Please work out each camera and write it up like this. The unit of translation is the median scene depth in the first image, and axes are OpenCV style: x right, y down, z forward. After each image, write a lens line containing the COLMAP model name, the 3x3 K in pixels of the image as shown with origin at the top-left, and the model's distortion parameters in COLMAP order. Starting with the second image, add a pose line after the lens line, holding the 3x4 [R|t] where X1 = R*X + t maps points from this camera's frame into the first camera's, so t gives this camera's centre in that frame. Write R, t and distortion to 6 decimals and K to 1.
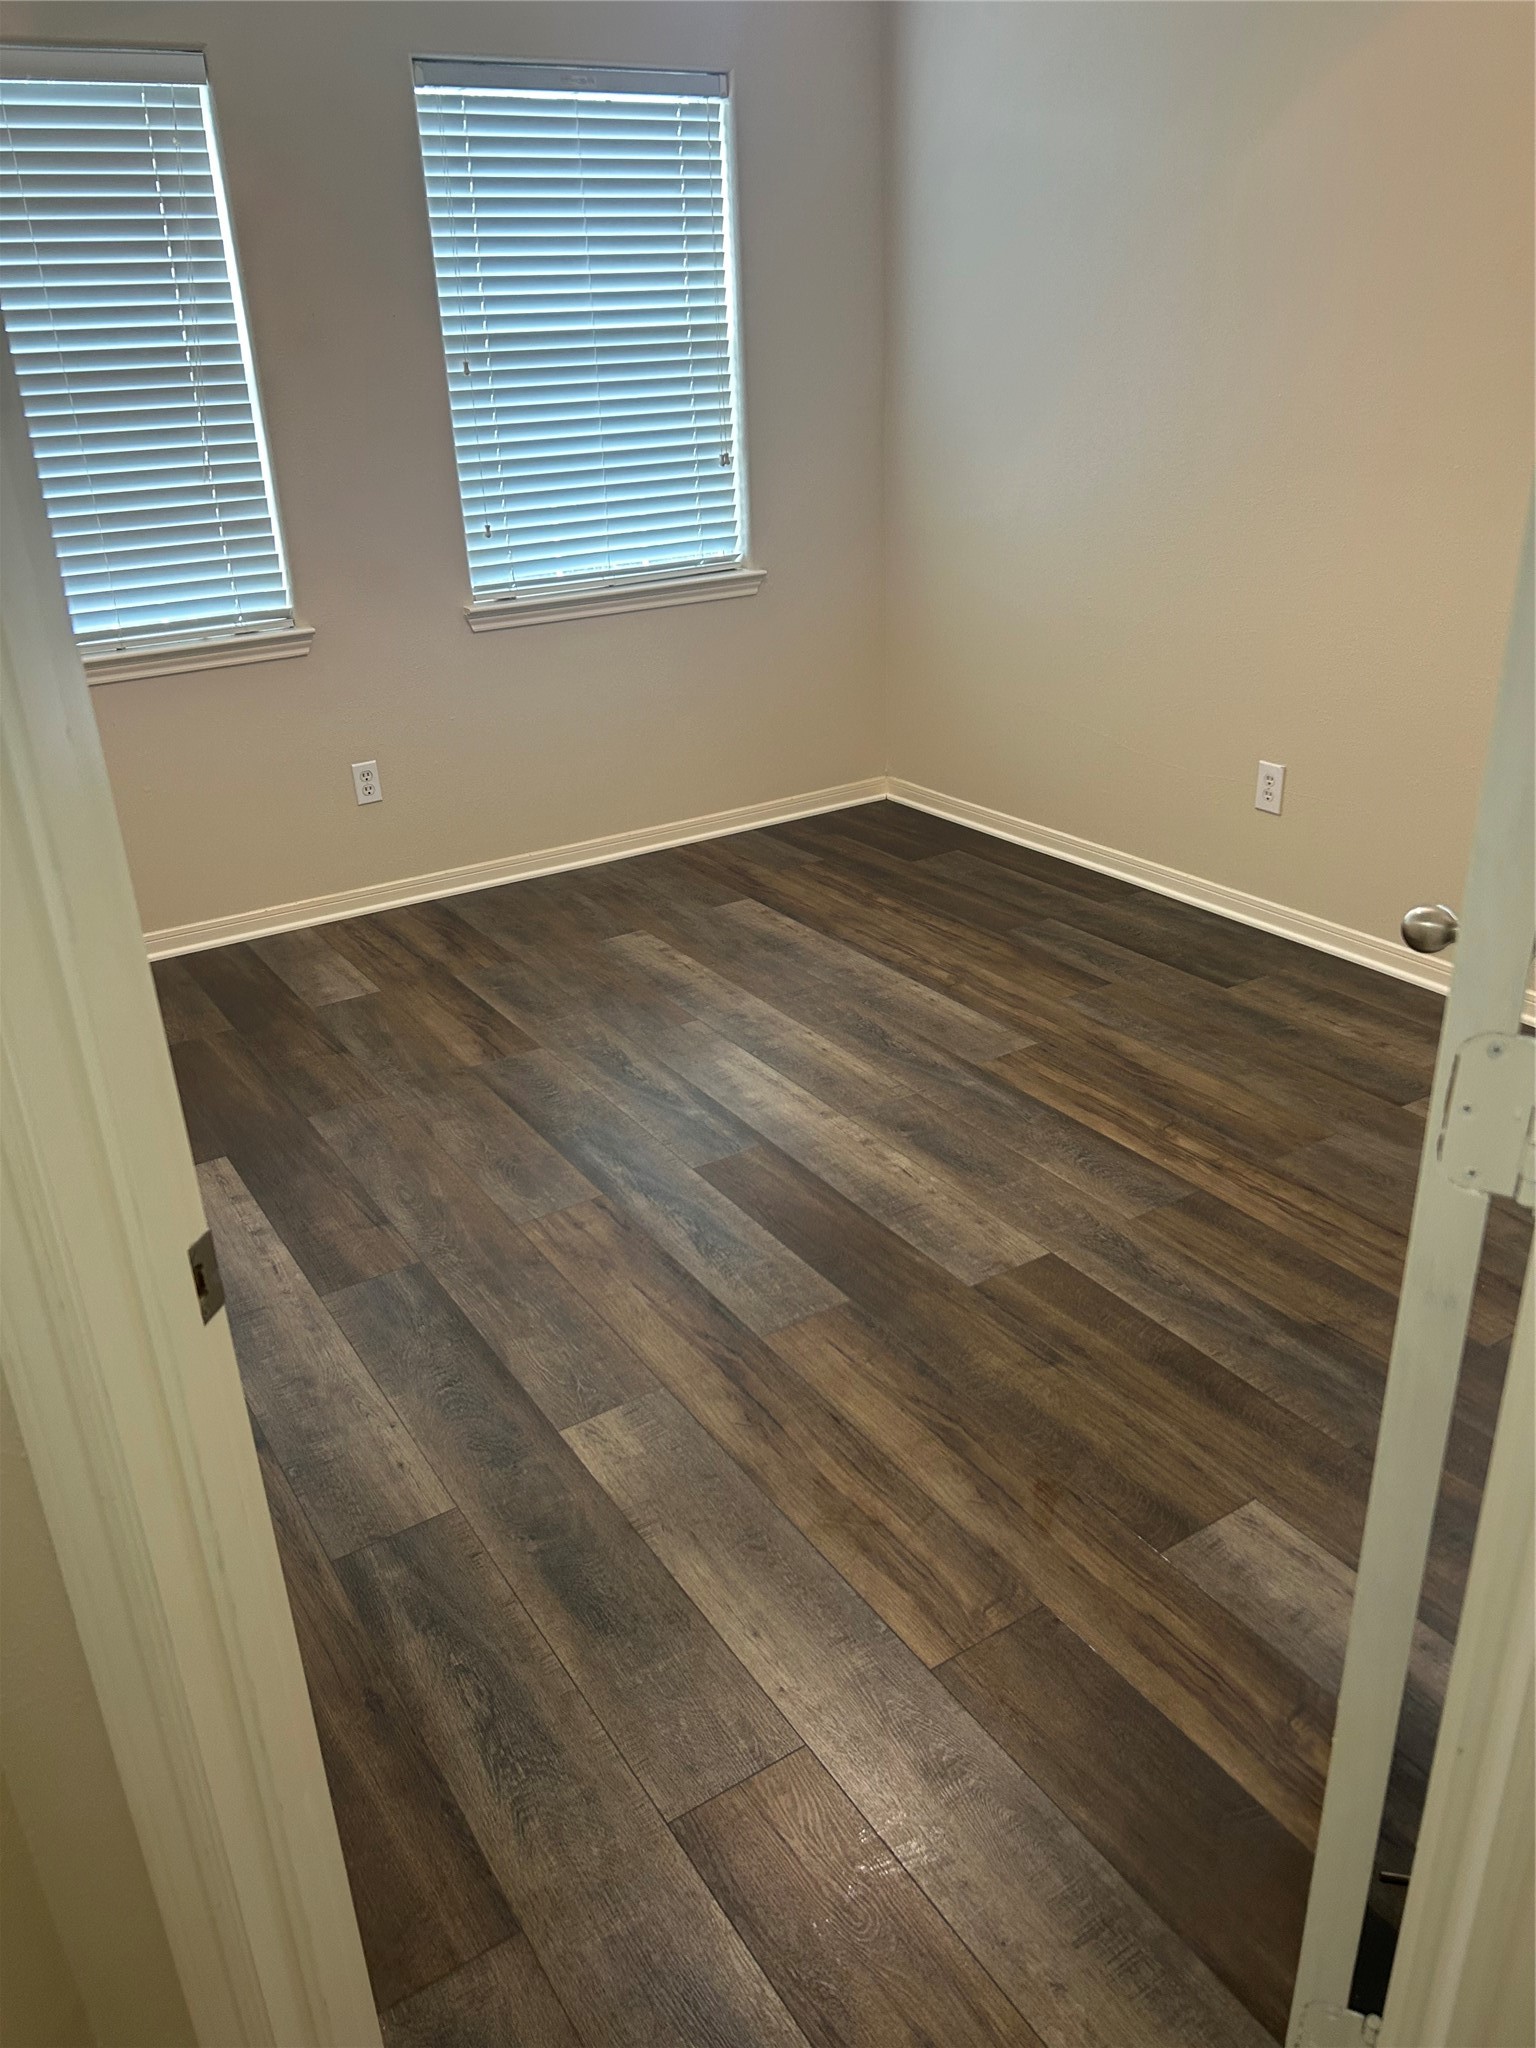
lens RADIAL K [[1550.2, 0, 773.1], [0, 1550.2, 1028.5], [0, 0, 1]] dist [-0.002800, -0.026707]
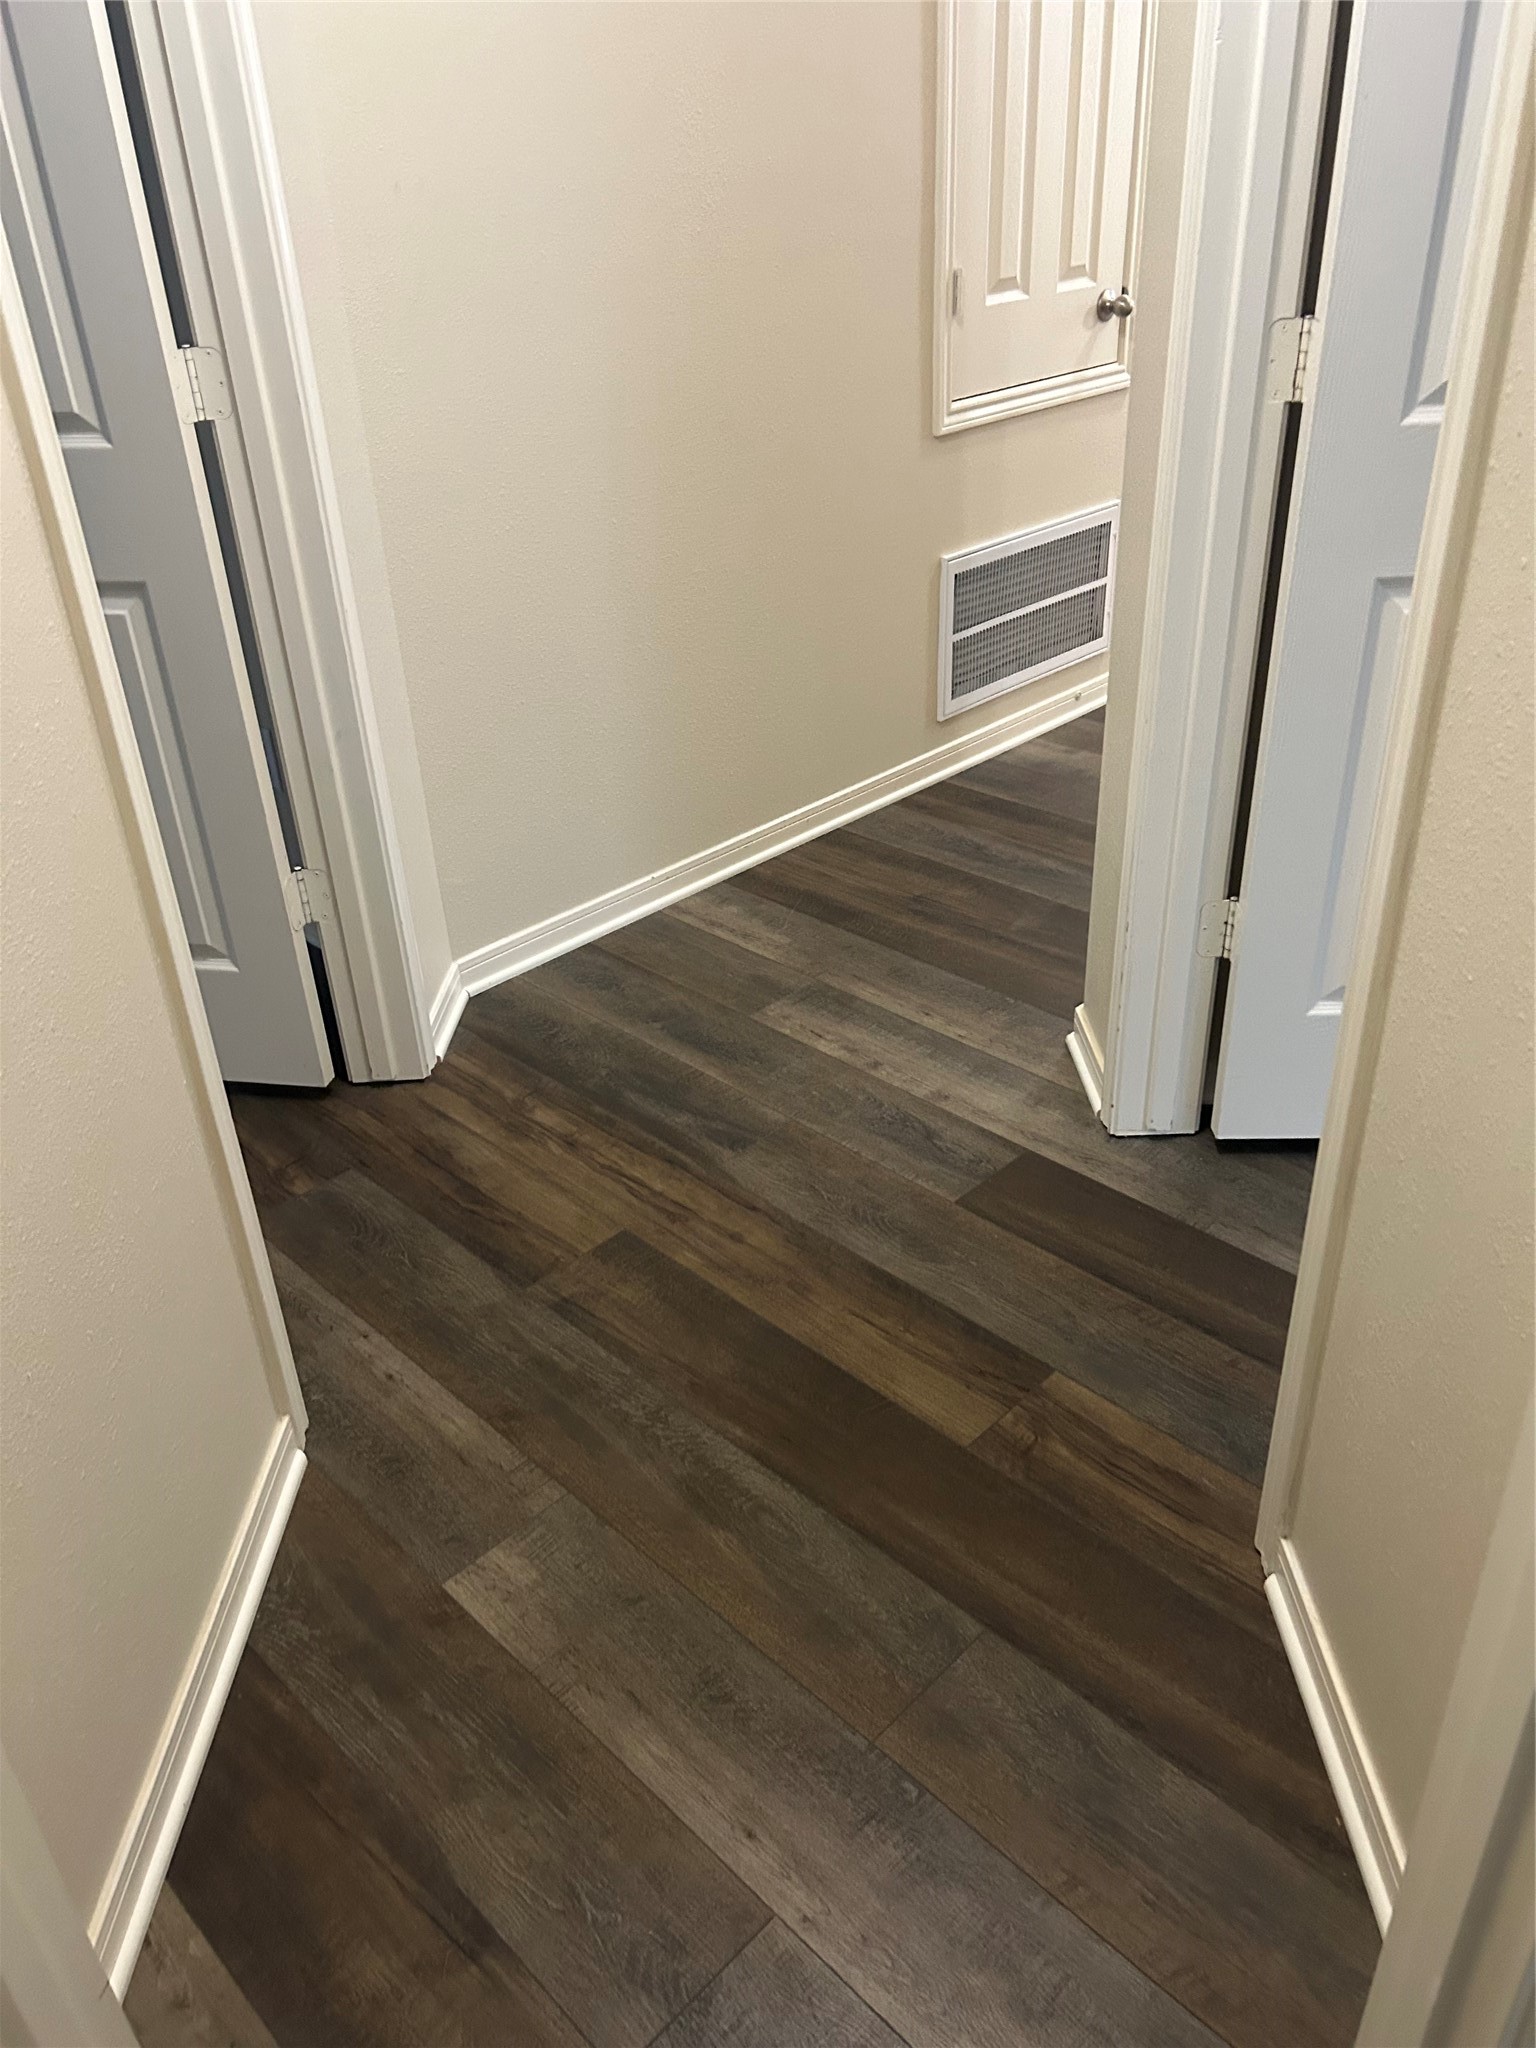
lens RADIAL K [[1550.2, 0, 763.5], [0, 1550.2, 1022.0], [0, 0, 1]] dist [-0.002800, -0.026707]
pose [[0.975684, -0.100432, 0.194817, -0.101899], [0.081870, 0.991500, 0.101120, -0.065264], [-0.203317, -0.082712, 0.975613, 0.281809]]
